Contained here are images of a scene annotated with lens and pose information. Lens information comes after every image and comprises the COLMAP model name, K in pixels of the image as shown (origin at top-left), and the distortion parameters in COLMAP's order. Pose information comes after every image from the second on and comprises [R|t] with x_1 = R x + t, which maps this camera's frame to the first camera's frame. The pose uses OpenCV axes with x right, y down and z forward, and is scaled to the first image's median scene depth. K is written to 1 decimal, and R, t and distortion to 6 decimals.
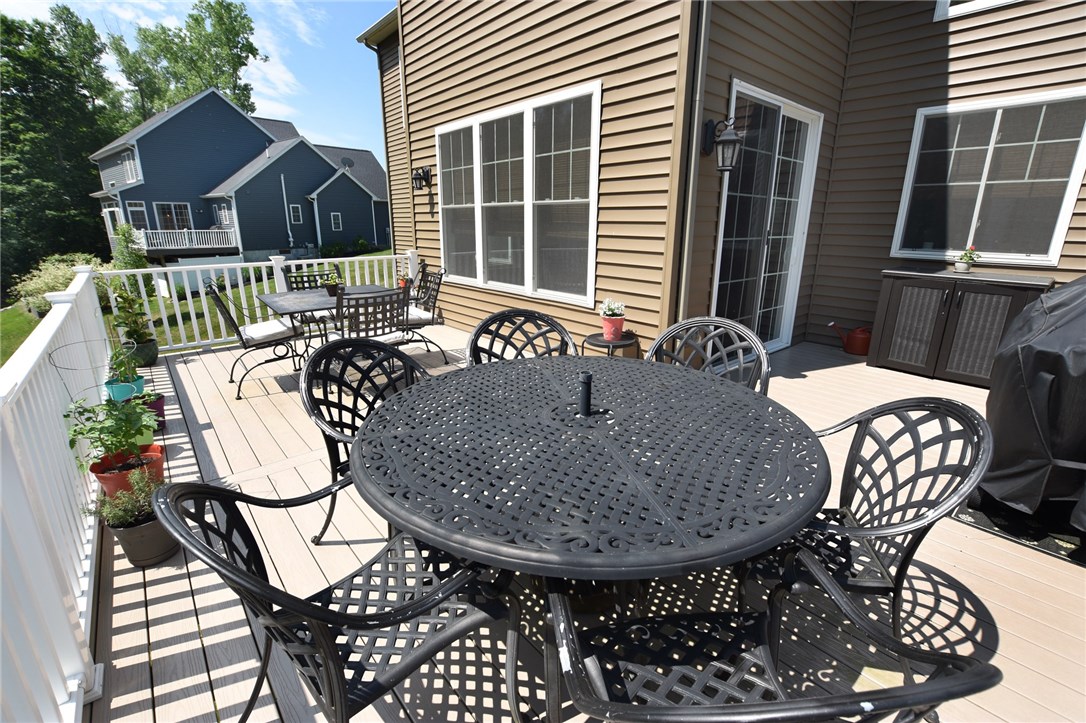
lens RADIAL K [[475.9, 0, 542.7], [0, 475.9, 360.2], [0, 0, 1]] dist [-0.031583, 0.004688]
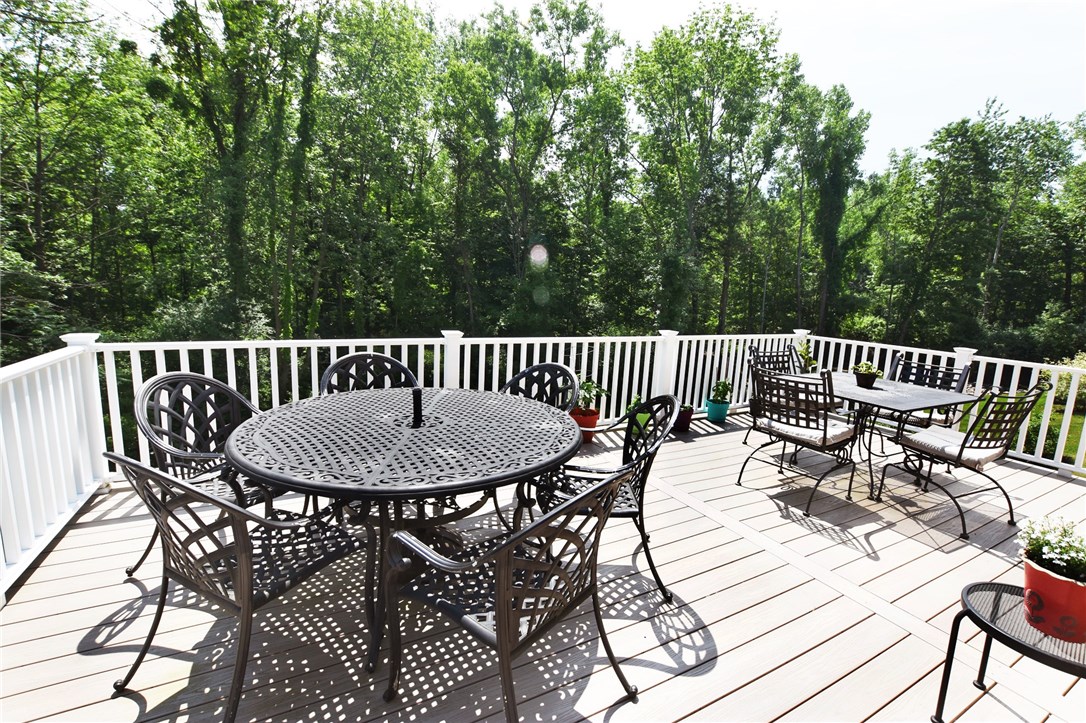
lens RADIAL K [[475.9, 0, 544.5], [0, 475.9, 362.8], [0, 0, 1]] dist [-0.031583, 0.004688]
pose [[-0.208576, 0.144534, -0.967267, 0.859462], [-0.321550, 0.923902, 0.207391, -0.284935], [0.923635, 0.354281, -0.146229, 0.988022]]
